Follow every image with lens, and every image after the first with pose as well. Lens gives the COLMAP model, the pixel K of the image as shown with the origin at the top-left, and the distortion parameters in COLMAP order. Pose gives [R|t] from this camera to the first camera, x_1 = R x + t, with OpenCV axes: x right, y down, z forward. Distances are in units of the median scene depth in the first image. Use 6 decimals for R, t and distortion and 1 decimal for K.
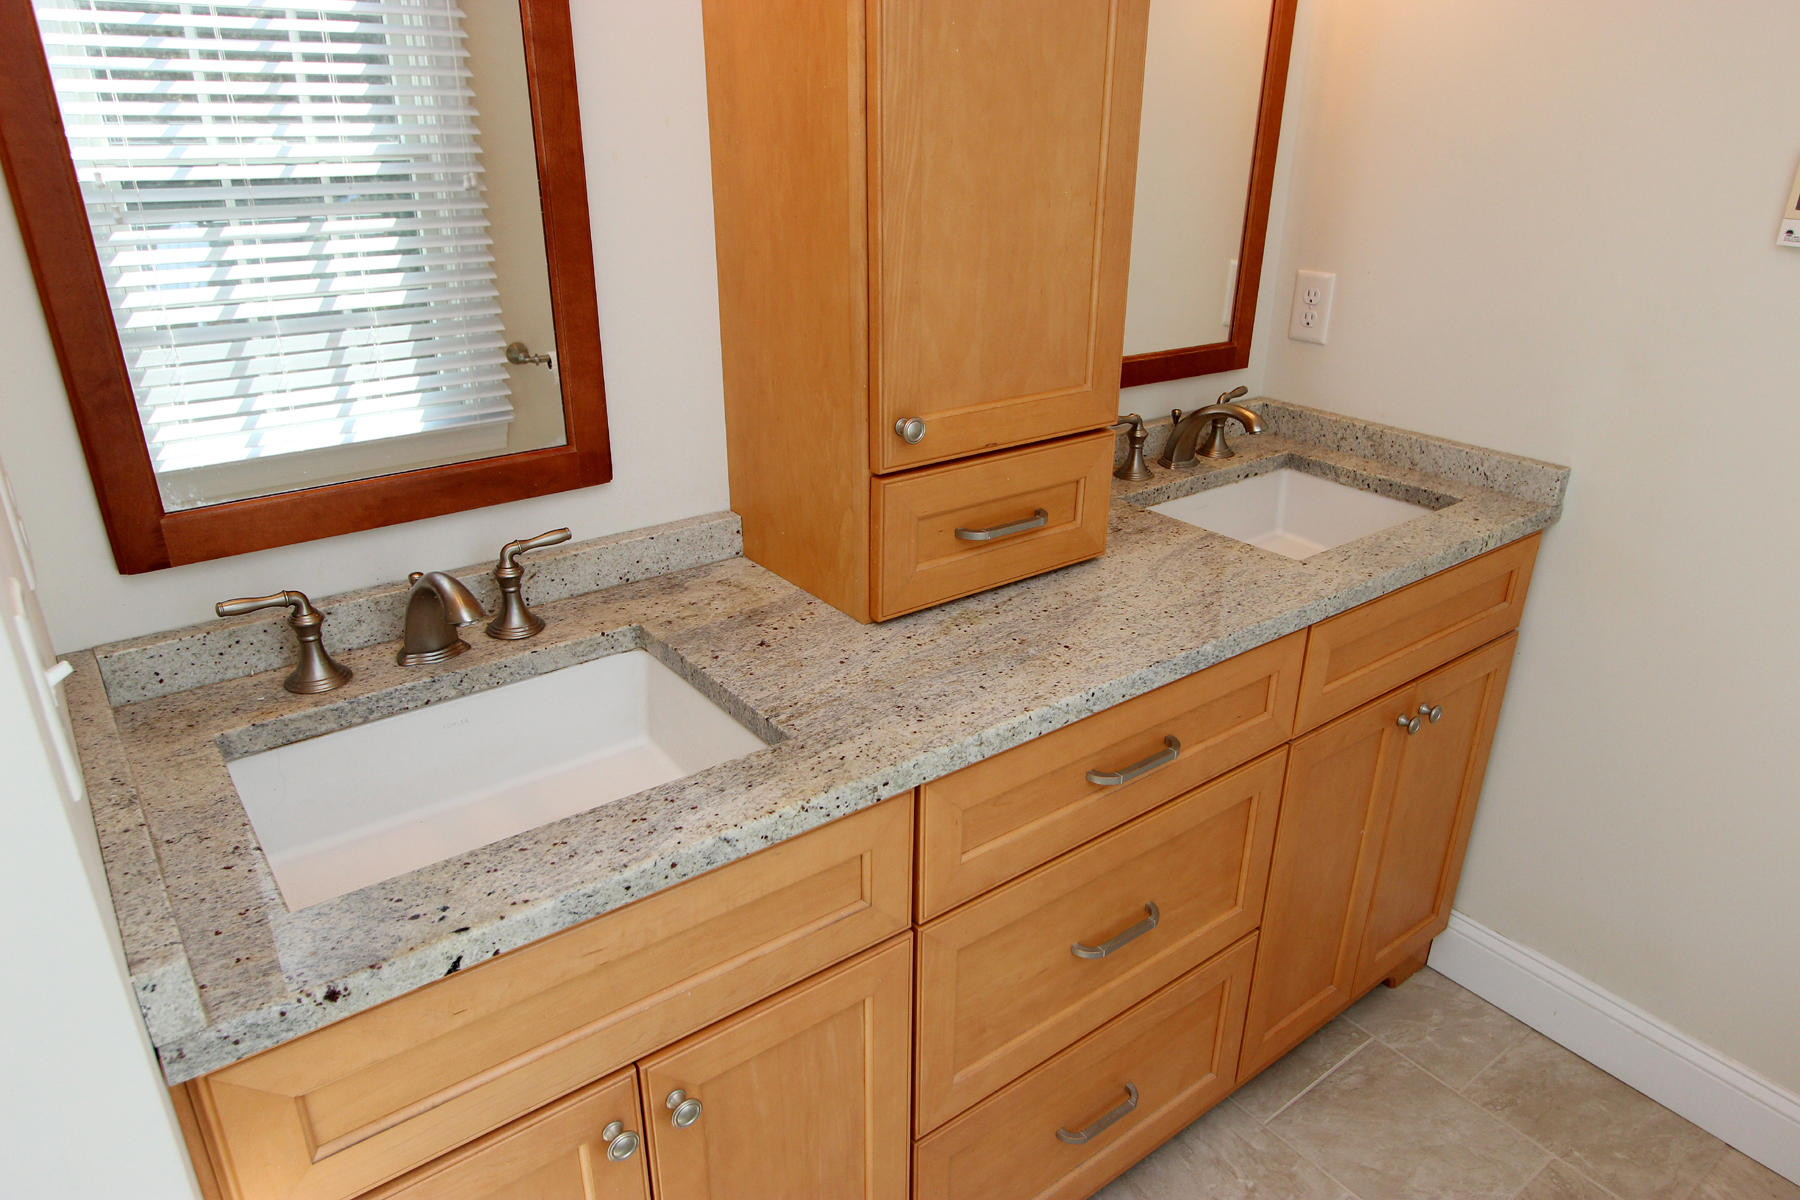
lens RADIAL K [[1174.3, 0, 901.0], [0, 1174.3, 600.4], [0, 0, 1]] dist [-0.020025, -0.000387]
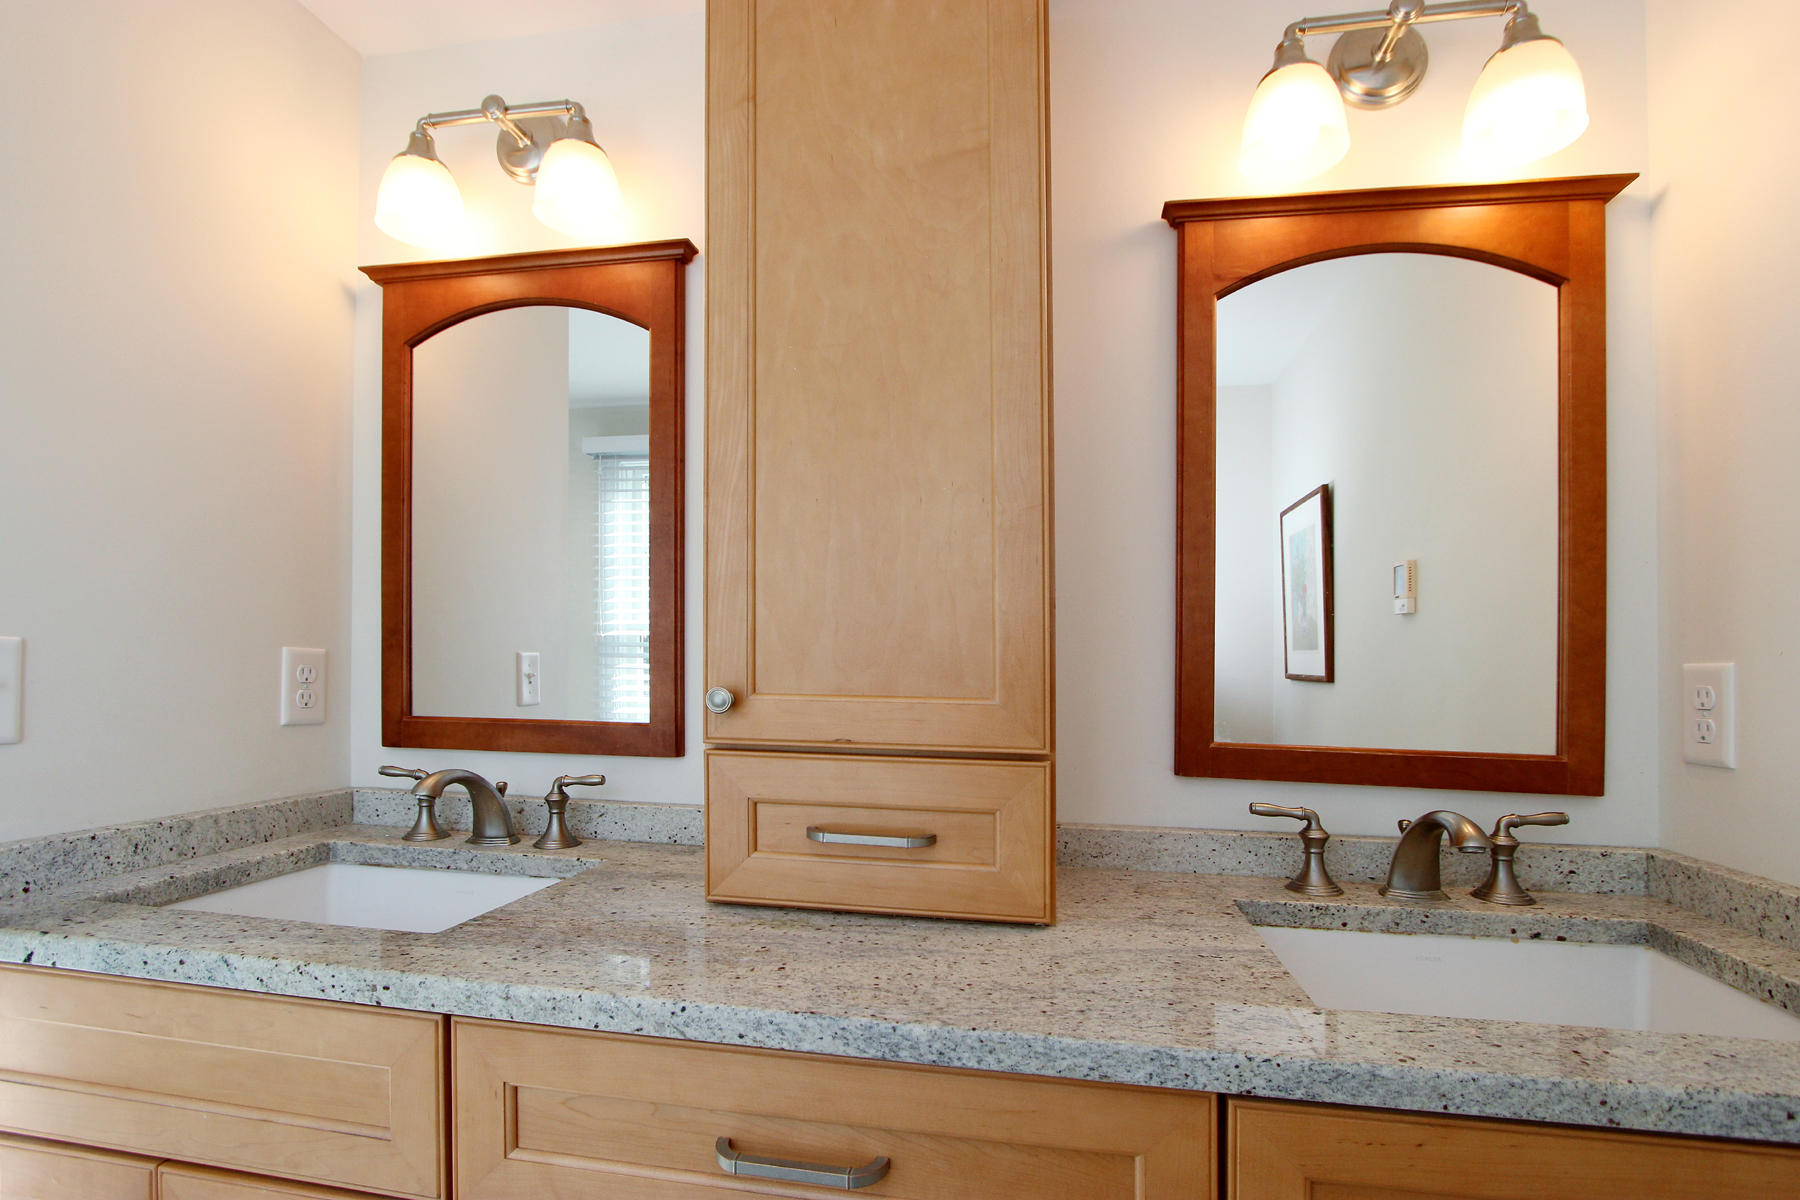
lens RADIAL K [[835.5, 0, 903.0], [0, 835.5, 656.8], [0, 0, 1]] dist [-0.023570, 0.002693]
pose [[0.674849, -0.010812, -0.737876, 0.592728], [-0.292837, 0.913874, -0.281215, -0.018950], [0.677366, 0.405855, 0.613561, 0.586975]]
